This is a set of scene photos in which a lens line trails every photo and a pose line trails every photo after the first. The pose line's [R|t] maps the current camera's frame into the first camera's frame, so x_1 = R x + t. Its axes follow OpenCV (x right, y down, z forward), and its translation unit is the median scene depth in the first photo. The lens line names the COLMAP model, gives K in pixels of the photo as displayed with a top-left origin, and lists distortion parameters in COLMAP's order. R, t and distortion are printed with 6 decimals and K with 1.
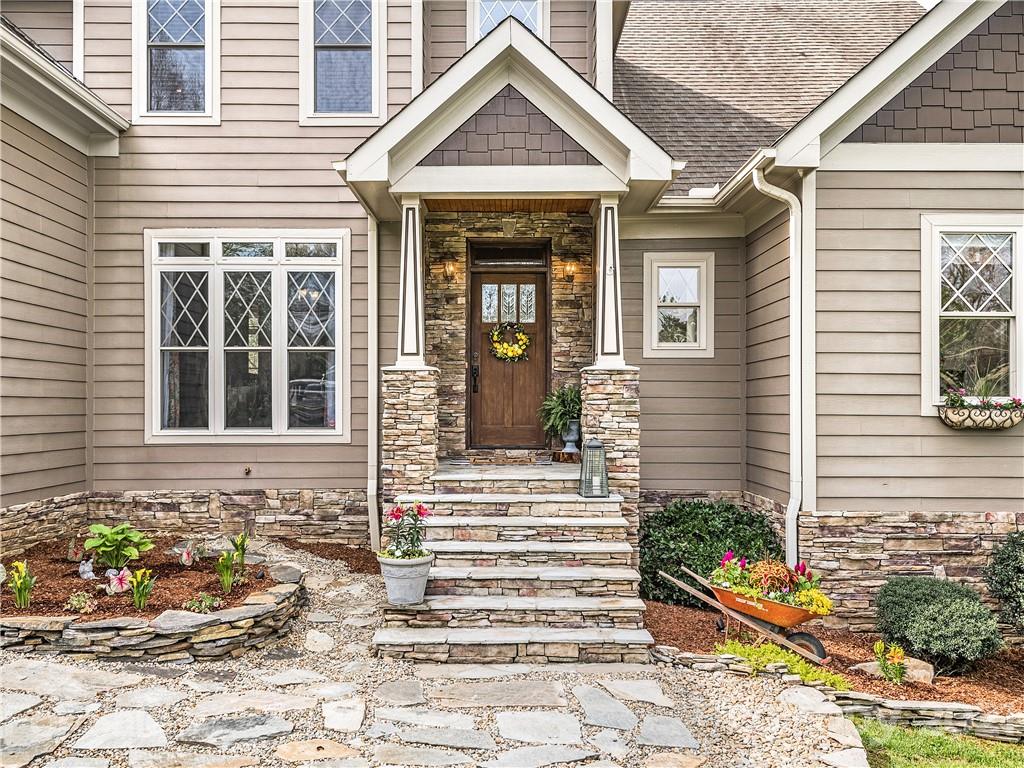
lens RADIAL K [[762.5, 0, 482.0], [0, 762.5, 407.8], [0, 0, 1]] dist [0.026701, -0.010467]
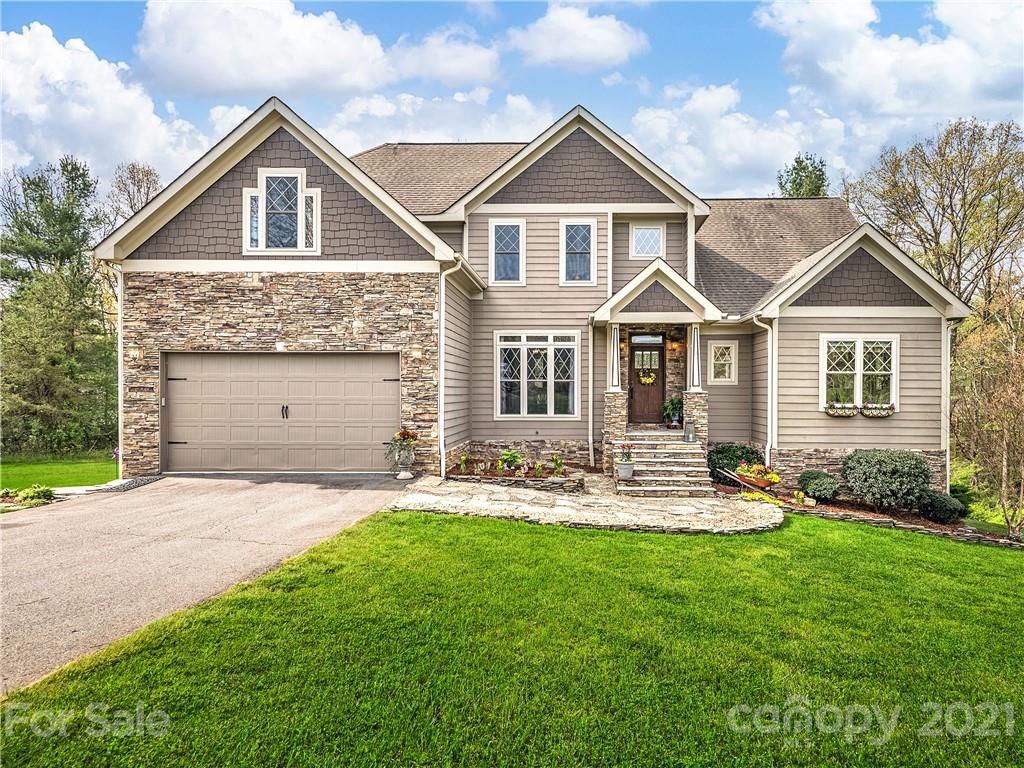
lens RADIAL K [[641.6, 0, 508.6], [0, 641.6, 395.1], [0, 0, 1]] dist [0.035951, -0.000884]
pose [[0.998872, 0.001786, -0.047449, -0.342491], [-0.001220, 0.999928, 0.011956, -0.063547], [0.047466, -0.011885, 0.998802, -1.132089]]
